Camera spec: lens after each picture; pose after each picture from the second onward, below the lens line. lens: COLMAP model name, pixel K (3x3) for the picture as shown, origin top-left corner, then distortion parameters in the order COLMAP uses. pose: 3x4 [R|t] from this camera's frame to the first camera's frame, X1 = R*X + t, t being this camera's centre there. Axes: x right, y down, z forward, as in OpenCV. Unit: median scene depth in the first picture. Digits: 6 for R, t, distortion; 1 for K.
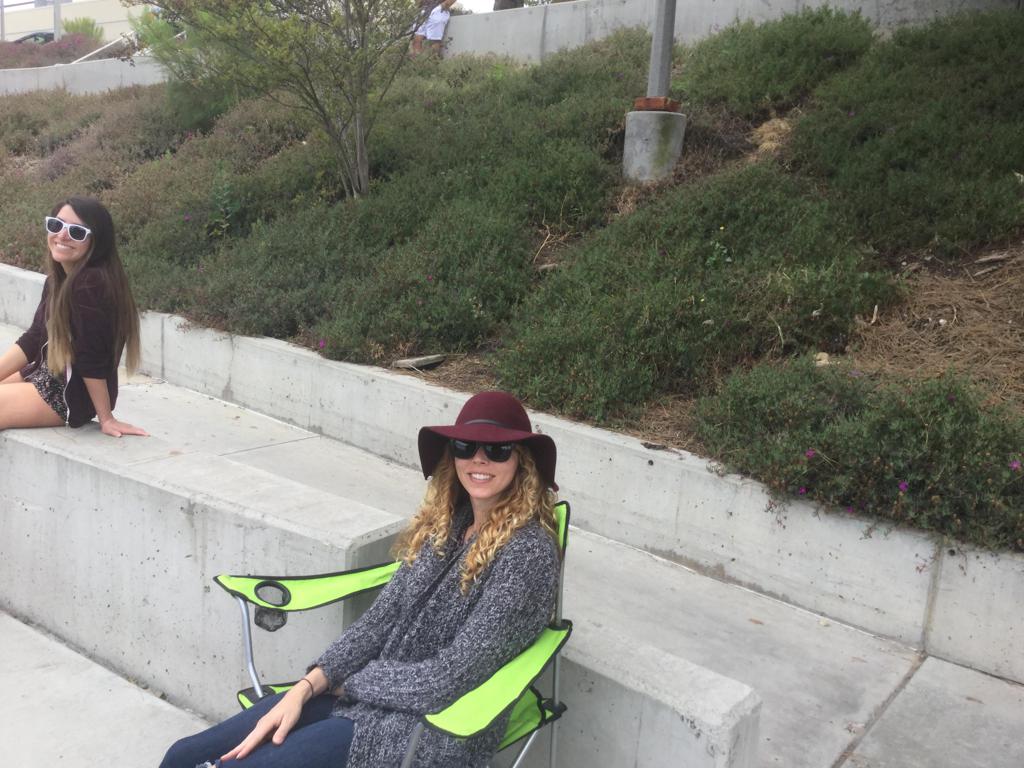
lens RADIAL K [[940.4, 0, 513.9], [0, 940.4, 373.6], [0, 0, 1]] dist [0.147180, -0.246909]
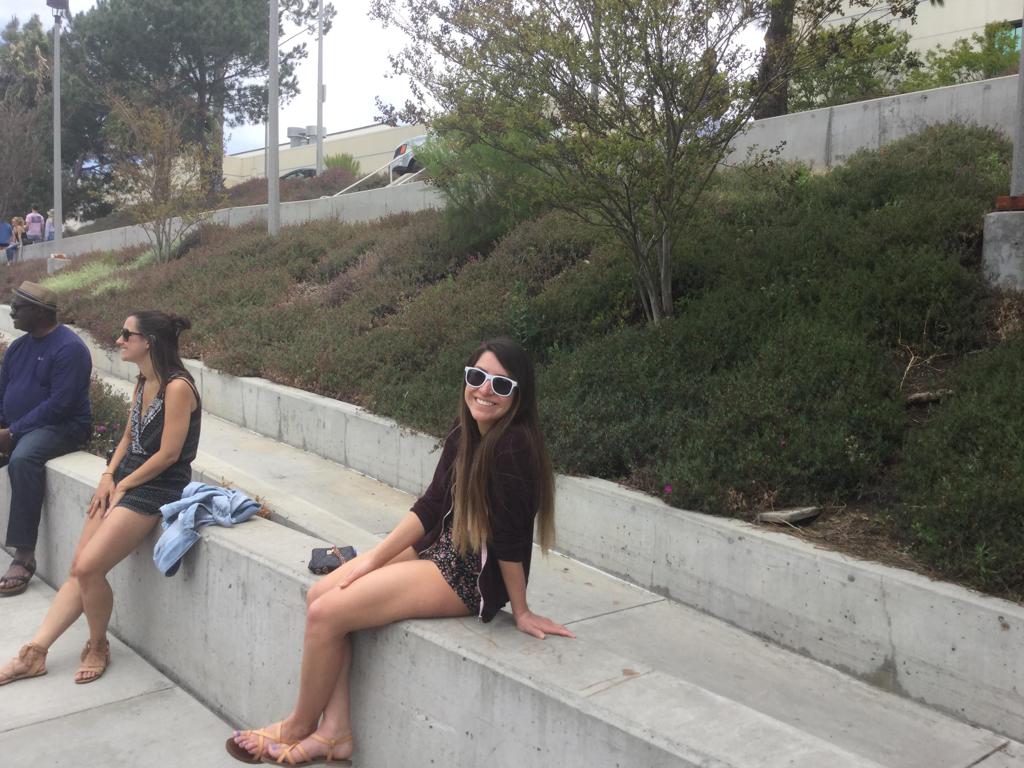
lens RADIAL K [[940.4, 0, 513.9], [0, 940.4, 373.6], [0, 0, 1]] dist [0.147180, -0.246909]
pose [[0.977758, -0.006371, -0.209638, -0.134371], [-0.017190, 0.993741, -0.110374, -0.032967], [0.209029, 0.111523, 0.971529, 0.100425]]
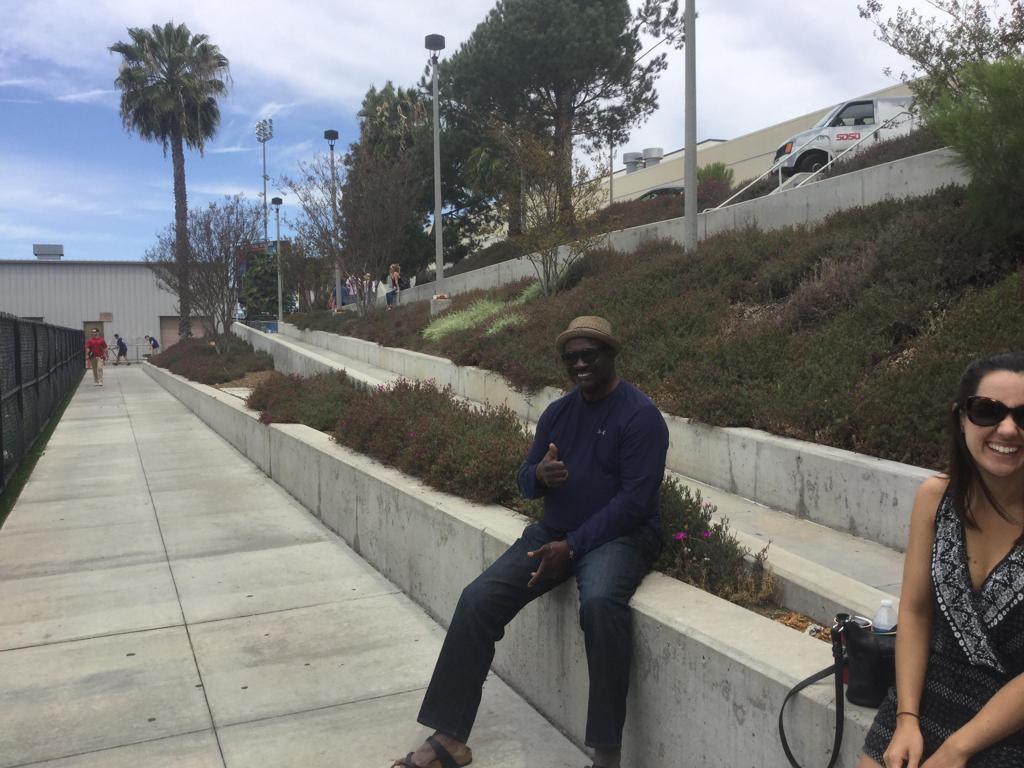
lens RADIAL K [[940.4, 0, 513.9], [0, 940.4, 373.6], [0, 0, 1]] dist [0.147180, -0.246909]
pose [[0.854205, -0.049561, -0.517569, -0.471882], [-0.020306, 0.991507, -0.128457, -0.094180], [0.519540, 0.120238, 0.845944, 0.335718]]
